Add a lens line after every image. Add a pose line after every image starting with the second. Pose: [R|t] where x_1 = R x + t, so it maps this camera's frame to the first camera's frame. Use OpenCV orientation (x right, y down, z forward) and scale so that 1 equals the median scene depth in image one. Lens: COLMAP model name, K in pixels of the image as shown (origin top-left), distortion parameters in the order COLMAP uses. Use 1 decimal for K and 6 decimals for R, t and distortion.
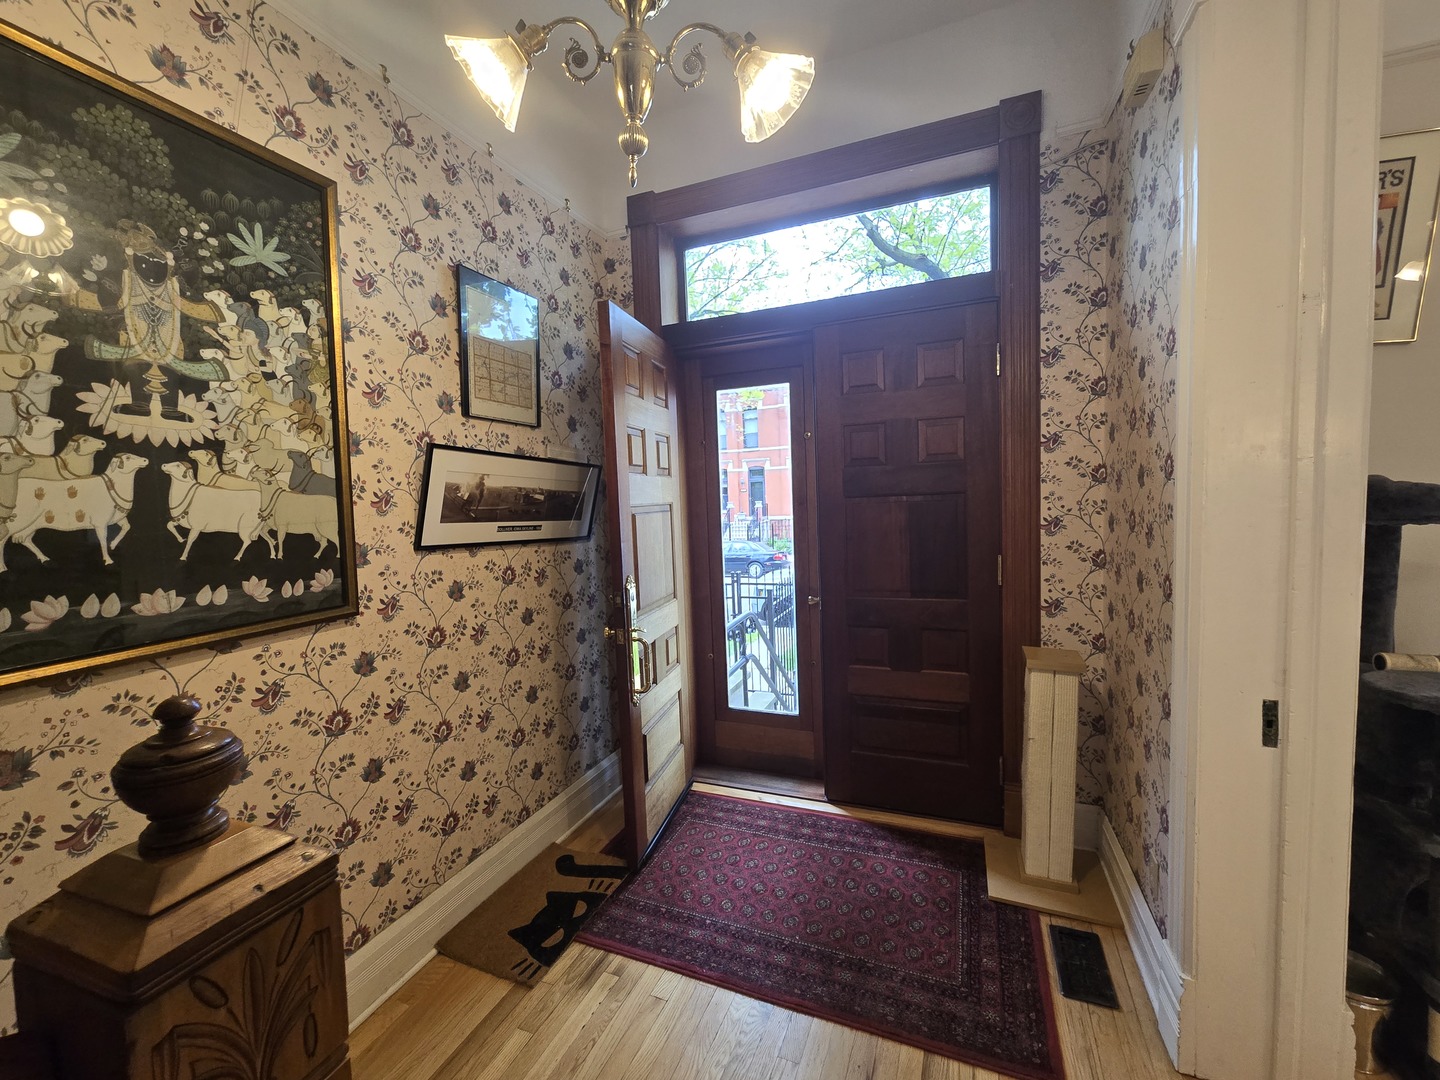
lens RADIAL K [[590.4, 0, 728.0], [0, 590.4, 525.5], [0, 0, 1]] dist [-0.002819, 0.001135]
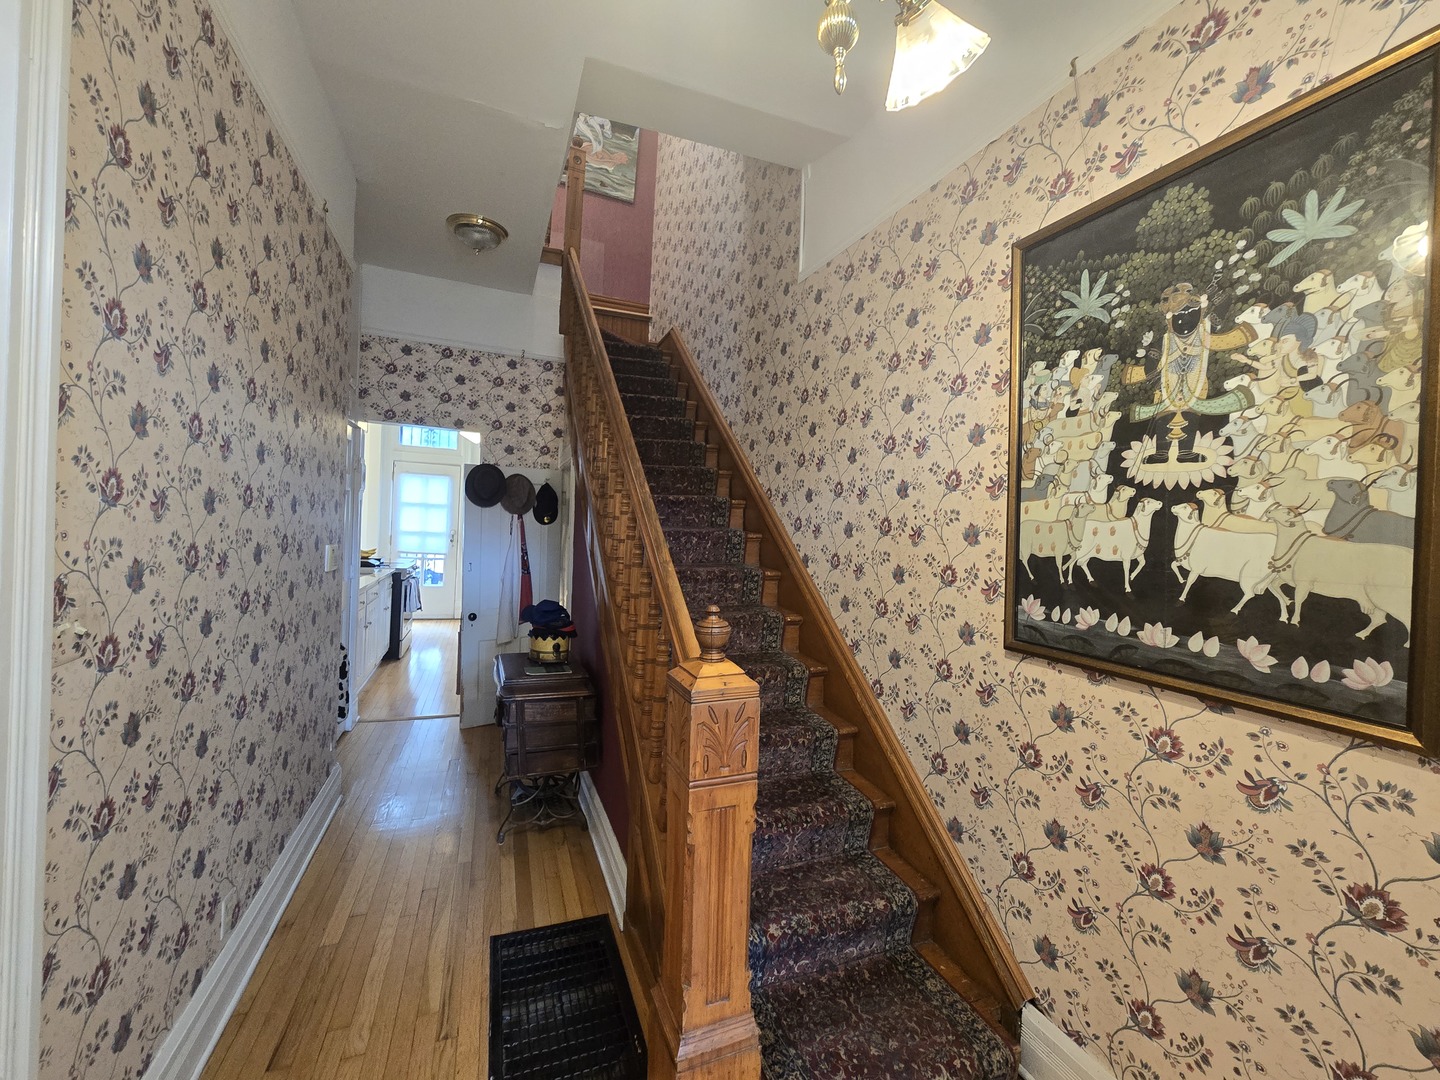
lens RADIAL K [[590.4, 0, 728.0], [0, 590.4, 525.5], [0, 0, 1]] dist [-0.002819, 0.001135]
pose [[-0.723977, 0.005418, -0.689802, 0.321107], [-0.049018, 0.997037, 0.059278, -0.088850], [0.688080, 0.076729, -0.721567, 1.155137]]
